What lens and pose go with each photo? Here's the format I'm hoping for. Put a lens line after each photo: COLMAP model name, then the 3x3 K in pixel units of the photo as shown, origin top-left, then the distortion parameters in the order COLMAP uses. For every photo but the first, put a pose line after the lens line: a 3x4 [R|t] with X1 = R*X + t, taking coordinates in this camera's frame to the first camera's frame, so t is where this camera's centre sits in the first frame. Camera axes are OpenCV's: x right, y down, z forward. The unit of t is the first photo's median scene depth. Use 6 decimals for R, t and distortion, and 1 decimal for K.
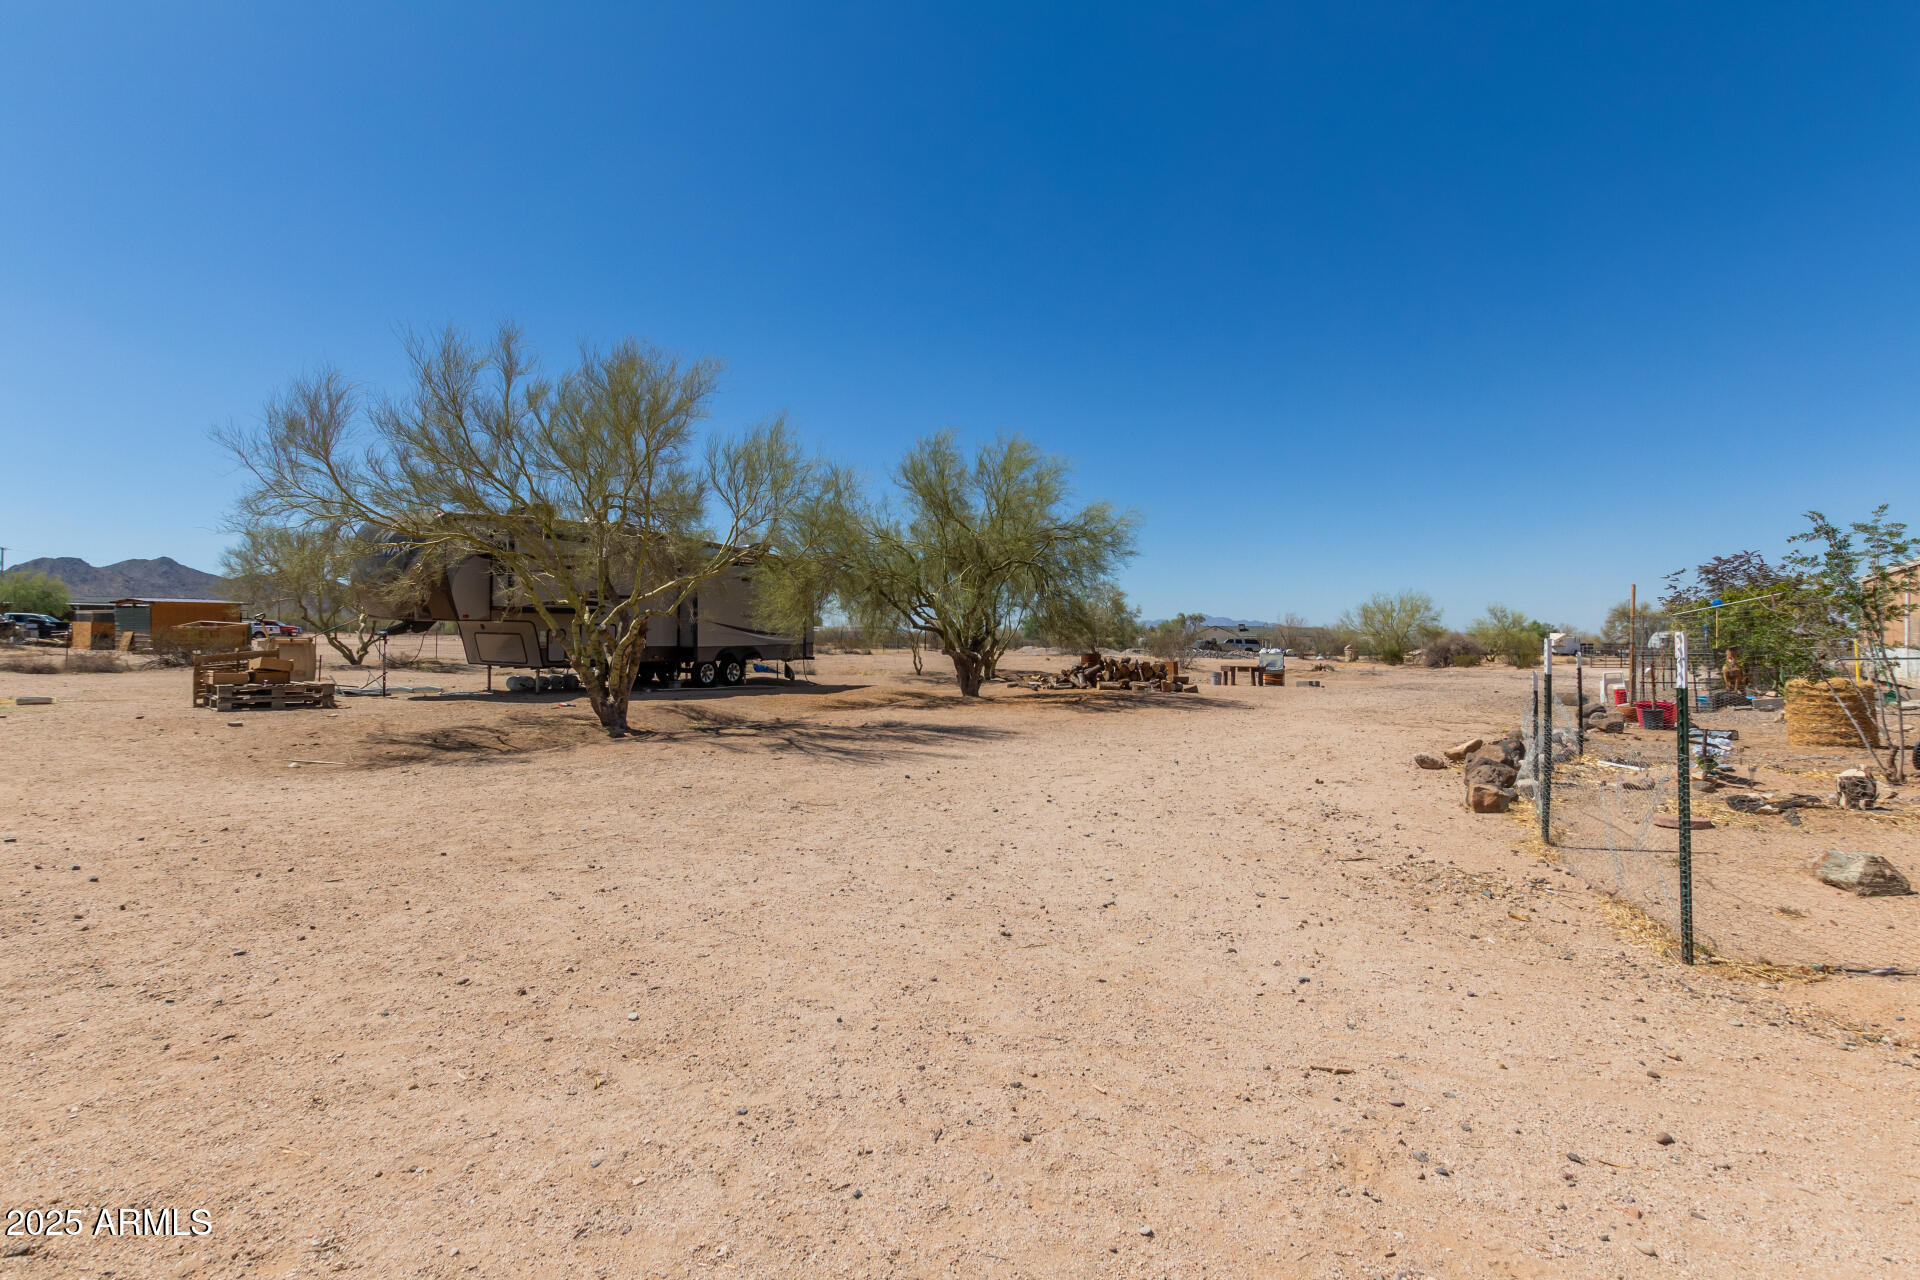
lens RADIAL K [[878.1, 0, 947.9], [0, 878.1, 640.3], [0, 0, 1]] dist [0.009122, 0.000250]
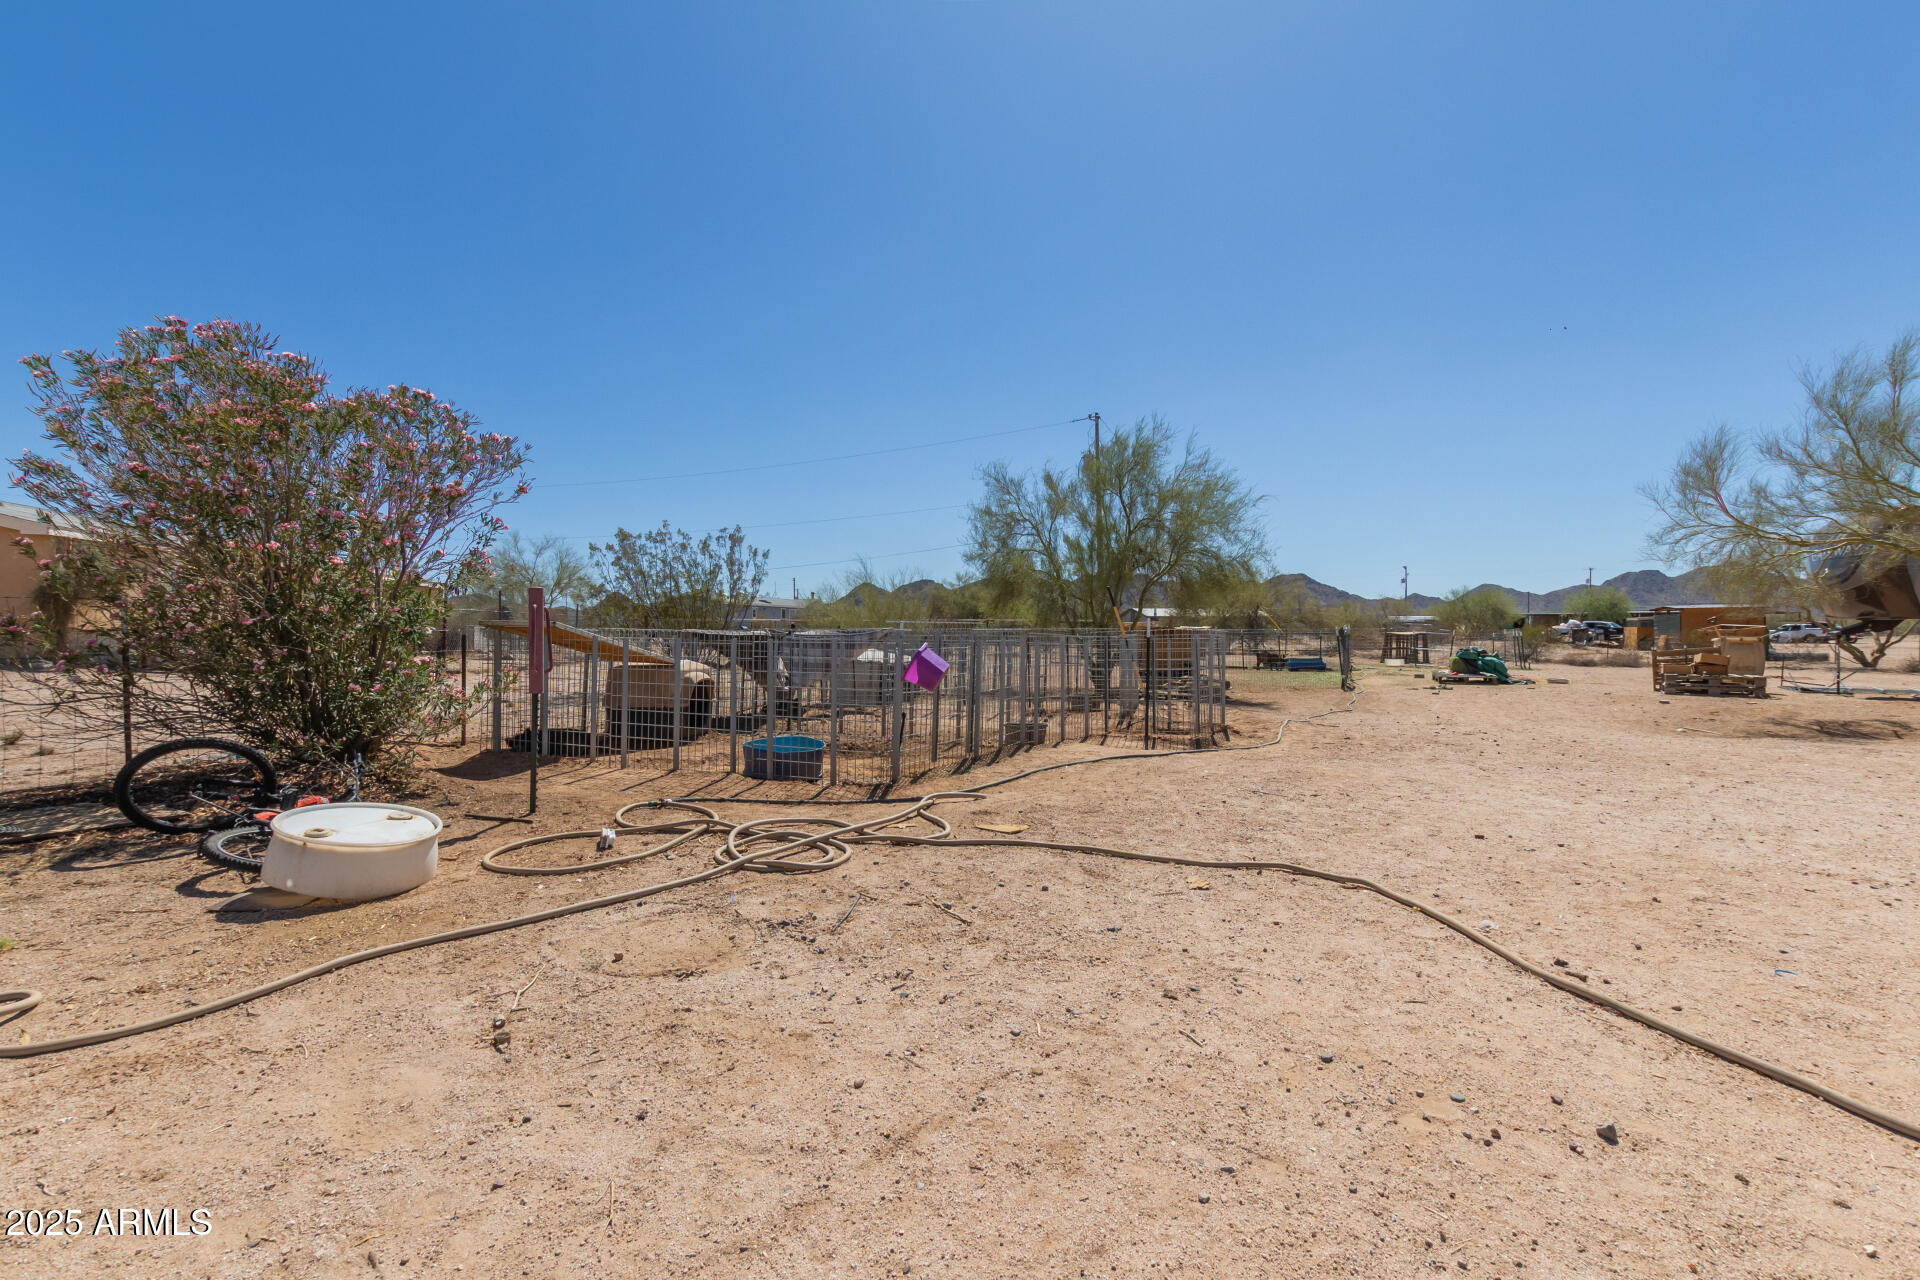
lens RADIAL K [[878.1, 0, 947.9], [0, 878.1, 640.3], [0, 0, 1]] dist [0.009122, 0.000250]
pose [[0.116312, -0.002011, -0.993211, 0.285939], [-0.002869, 0.999993, -0.002361, 0.006745], [0.993209, 0.003124, 0.116306, -0.162968]]
